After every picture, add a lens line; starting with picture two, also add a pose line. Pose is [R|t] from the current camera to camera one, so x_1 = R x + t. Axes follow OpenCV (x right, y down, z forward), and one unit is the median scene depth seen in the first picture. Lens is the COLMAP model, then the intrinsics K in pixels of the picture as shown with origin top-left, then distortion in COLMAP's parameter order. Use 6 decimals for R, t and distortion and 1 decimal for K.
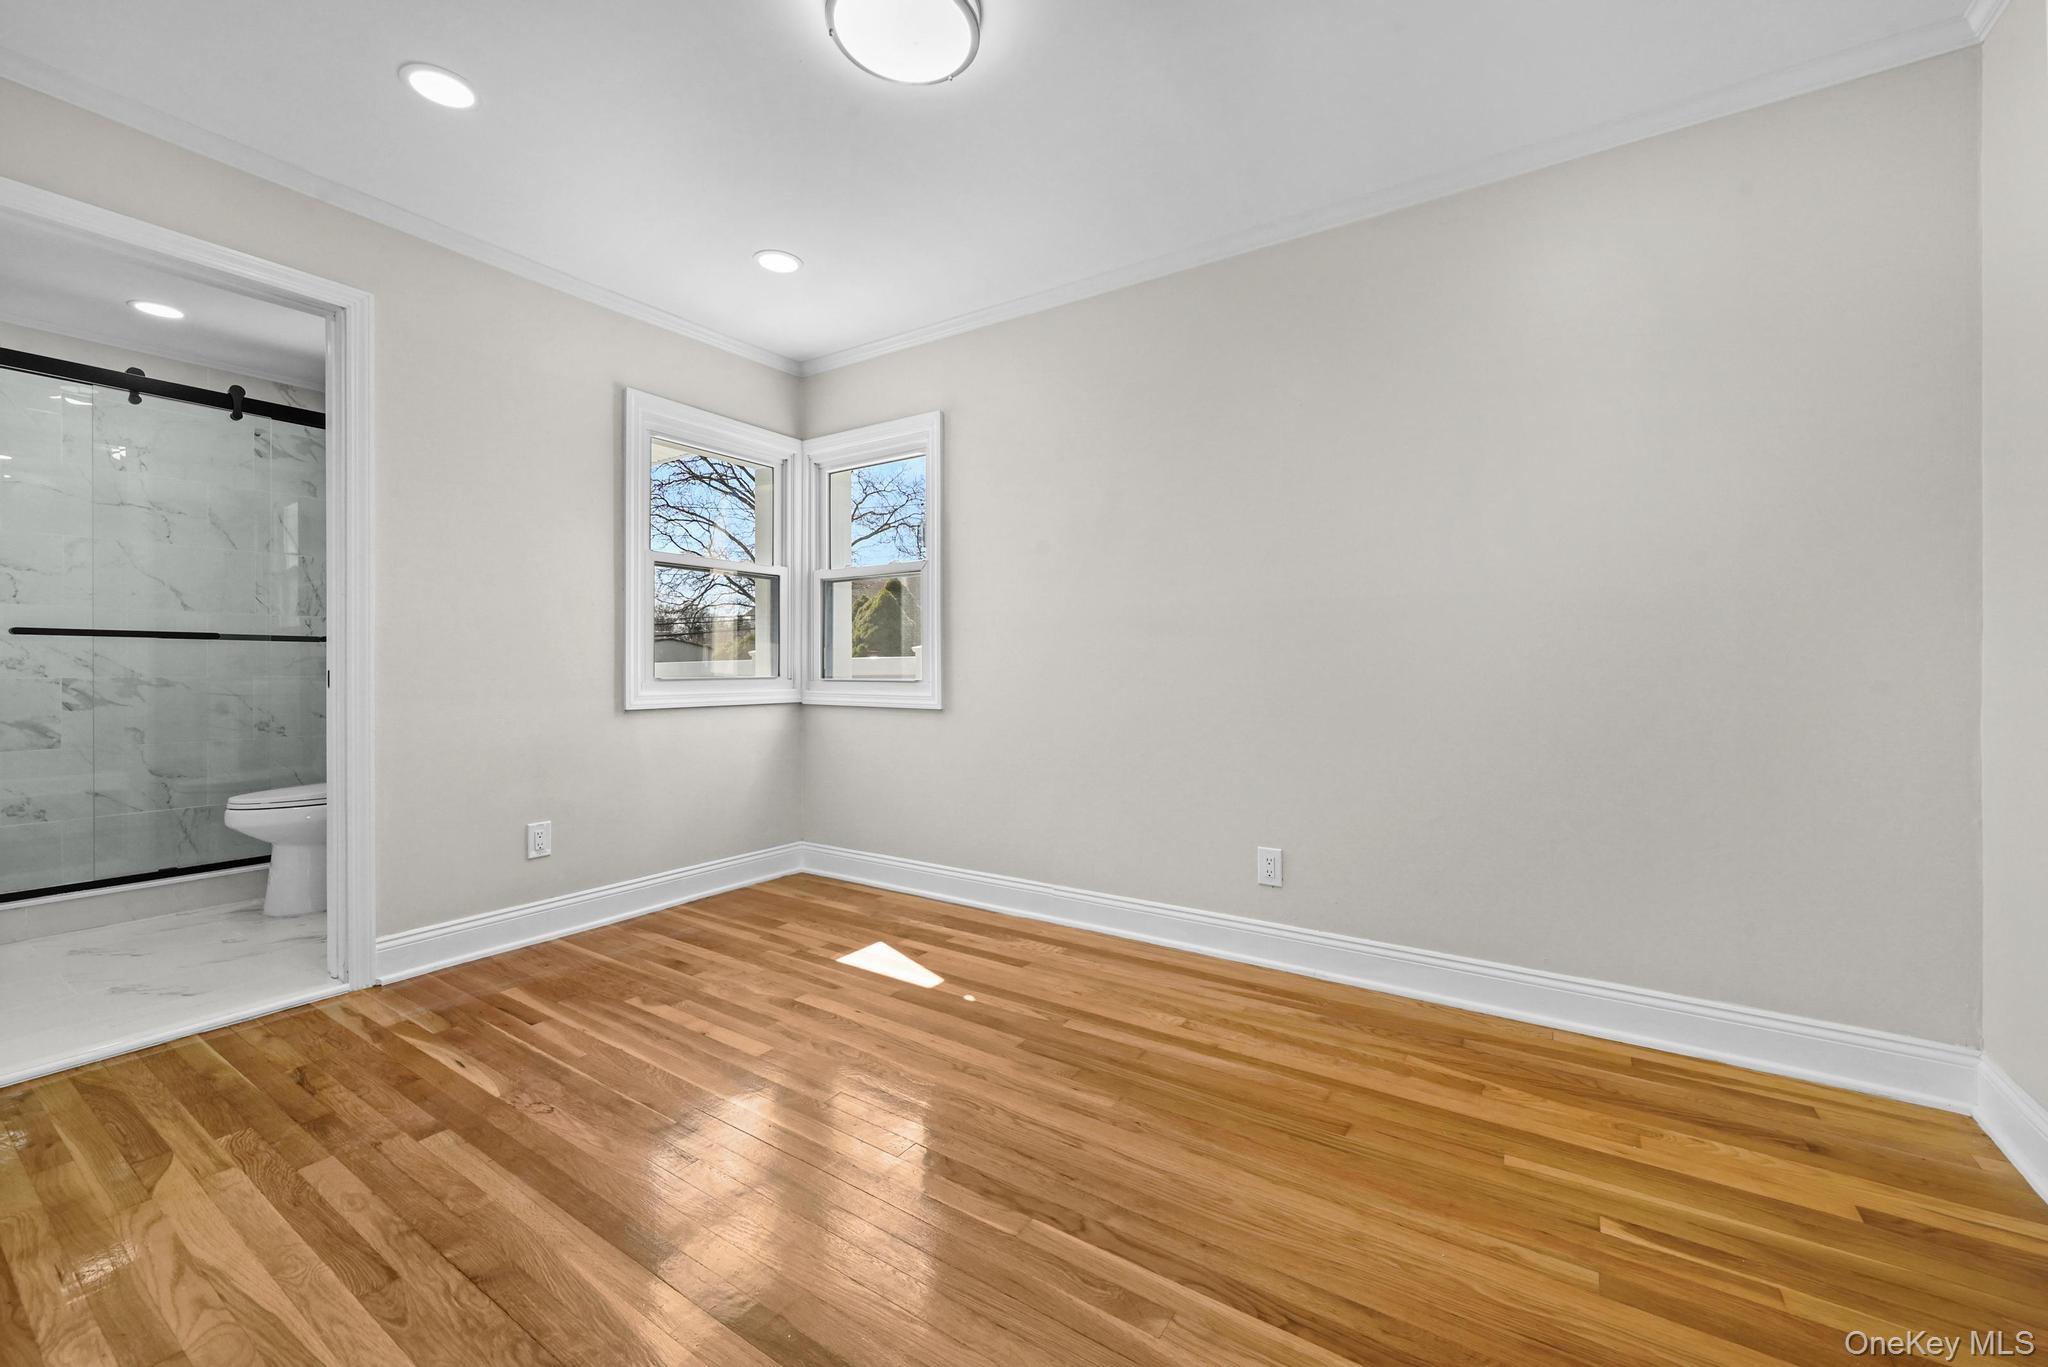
lens RADIAL K [[812.1, 0, 1030.7], [0, 812.1, 667.5], [0, 0, 1]] dist [-0.001108, 0.000087]
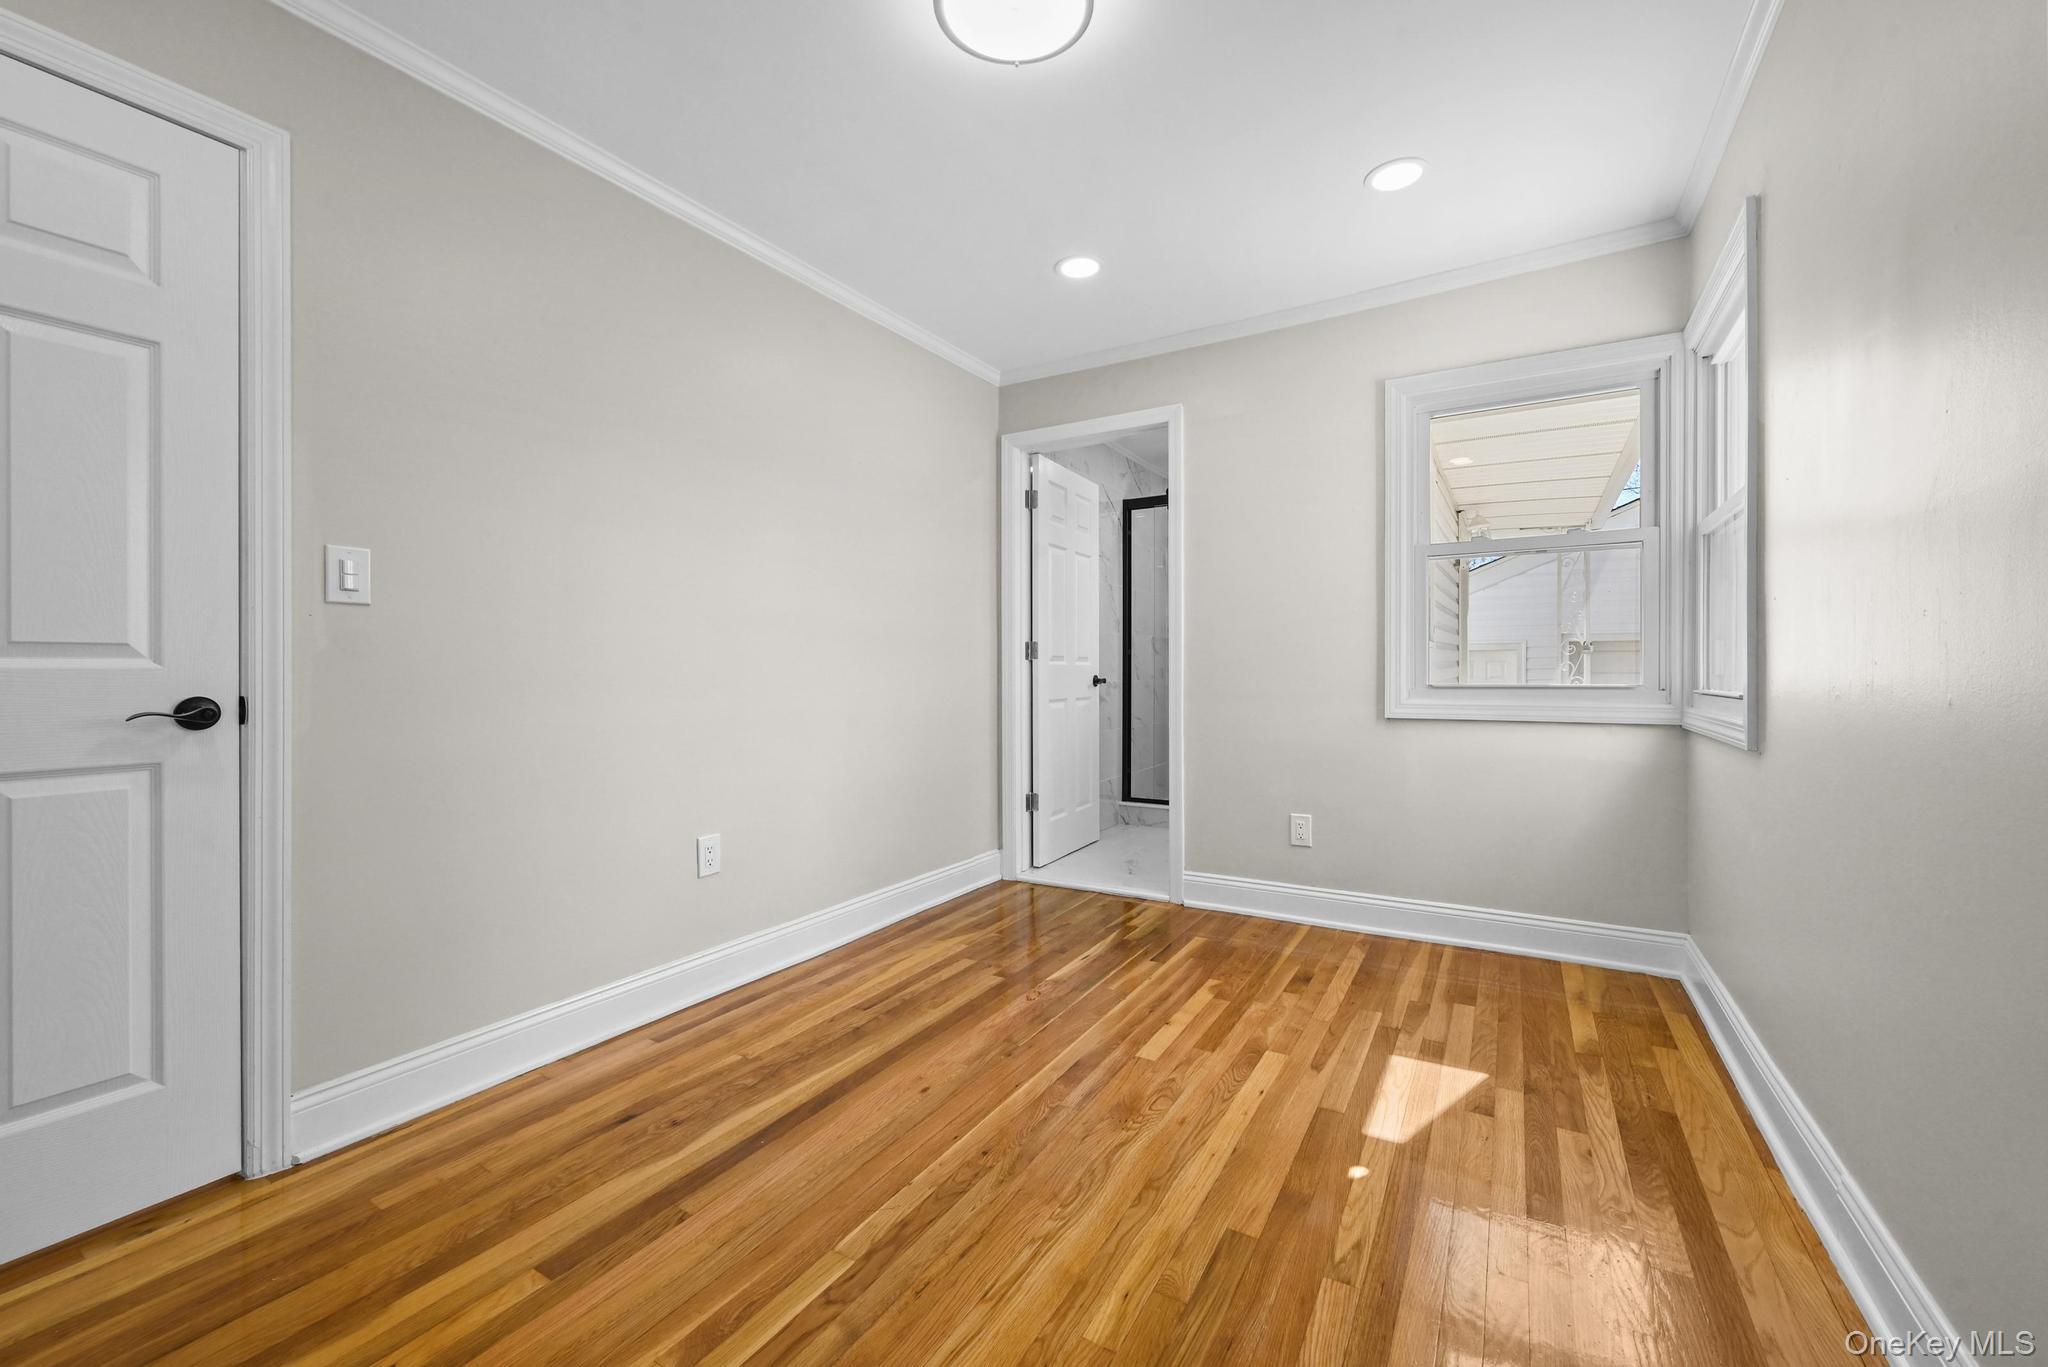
lens RADIAL K [[812.1, 0, 1032.9], [0, 812.1, 677.6], [0, 0, 1]] dist [-0.001108, 0.000087]
pose [[0.051283, 0.007462, -0.998656, 0.591580], [0.000909, 0.999971, 0.007518, -0.004322], [0.998684, -0.001294, 0.051275, 0.720575]]
